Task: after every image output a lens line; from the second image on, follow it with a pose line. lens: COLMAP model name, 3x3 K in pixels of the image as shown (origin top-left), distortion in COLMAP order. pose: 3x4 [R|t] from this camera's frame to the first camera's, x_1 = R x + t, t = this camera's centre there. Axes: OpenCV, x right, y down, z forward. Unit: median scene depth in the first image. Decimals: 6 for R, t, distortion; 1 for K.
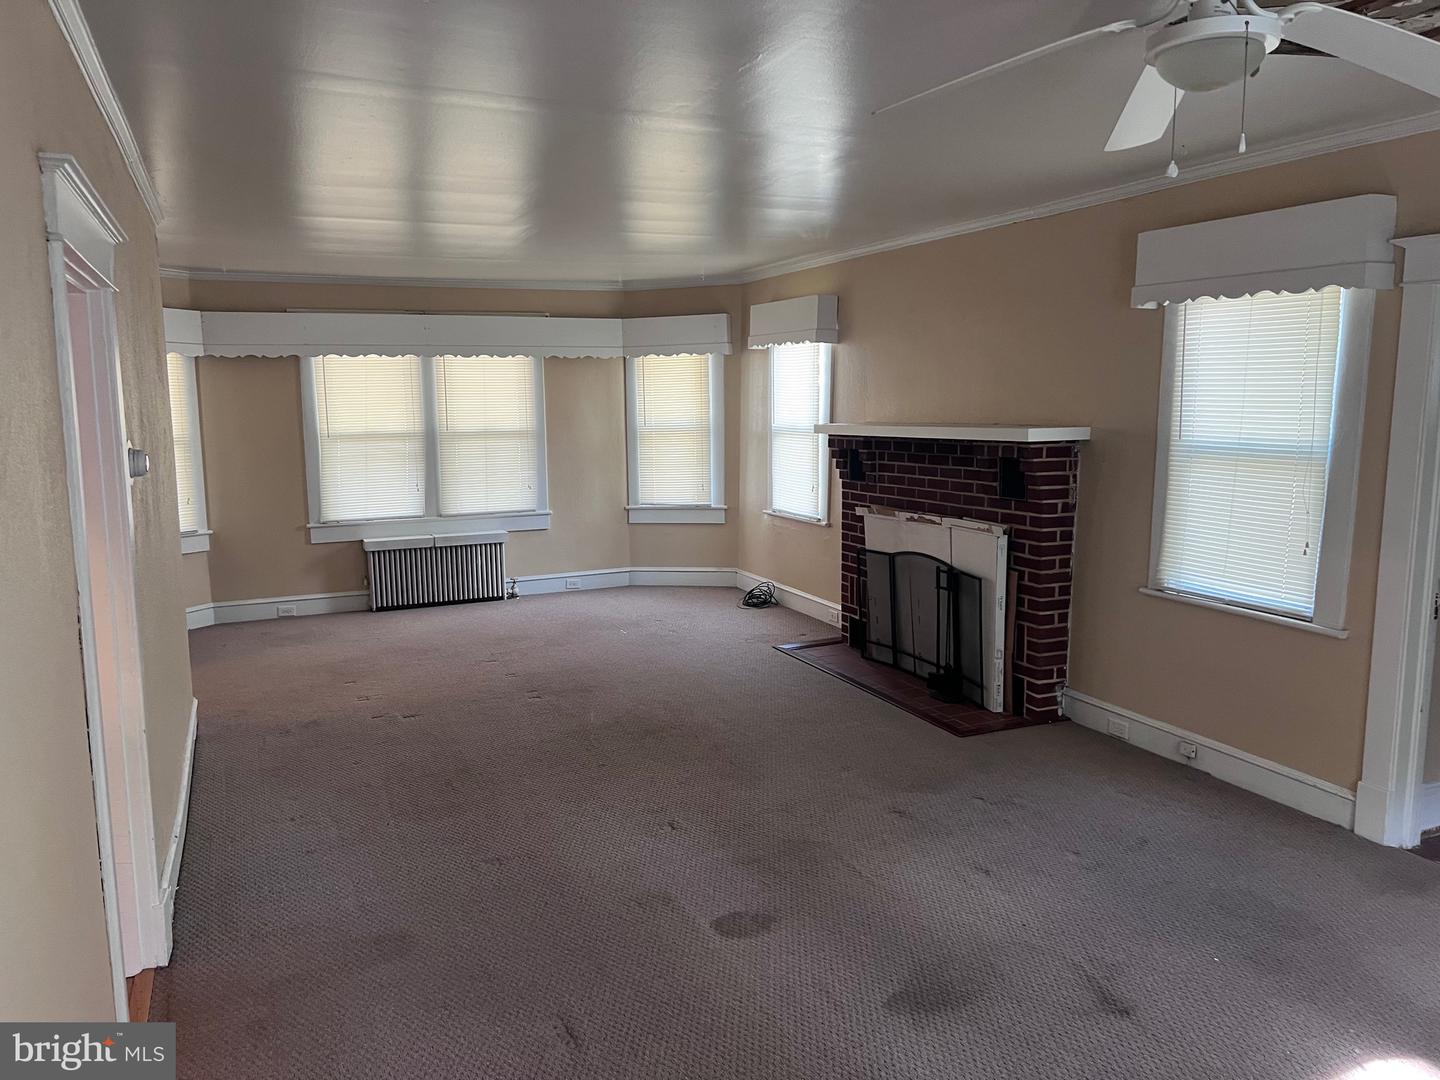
lens RADIAL K [[1077.3, 0, 725.0], [0, 1077.3, 539.6], [0, 0, 1]] dist [0.045159, -0.050588]
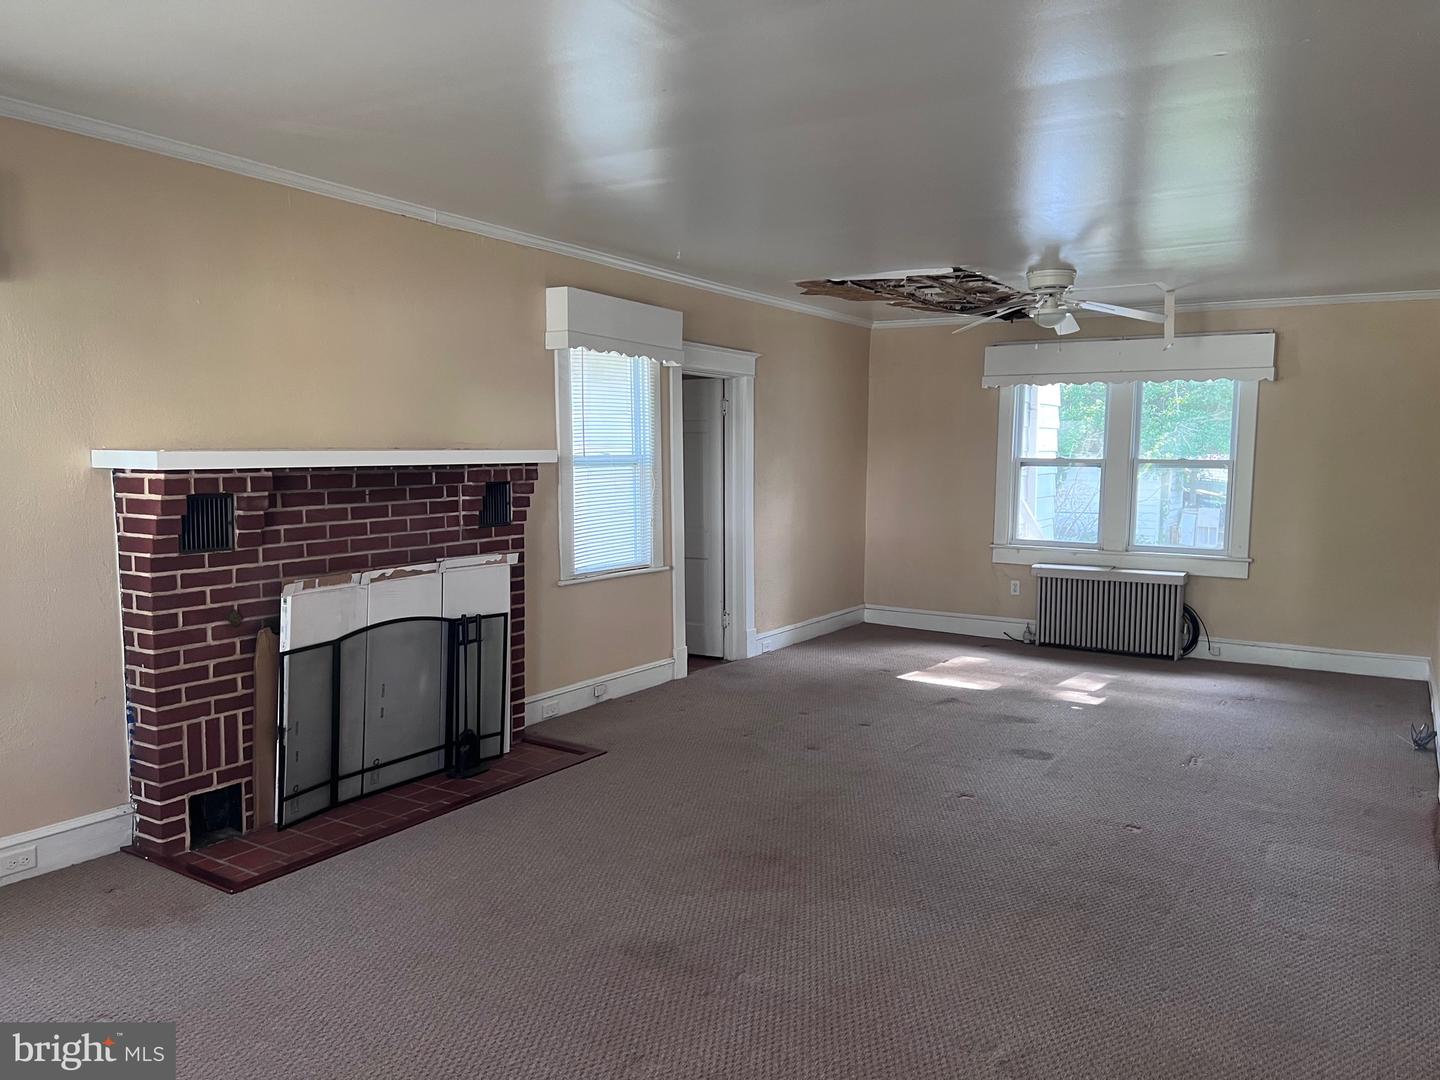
lens RADIAL K [[1077.3, 0, 726.0], [0, 1077.3, 544.5], [0, 0, 1]] dist [0.045159, -0.050588]
pose [[-0.570167, -0.081871, 0.817439, -0.554786], [0.092177, 0.982363, 0.162684, -0.138819], [-0.816341, 0.168106, -0.552565, 1.212457]]
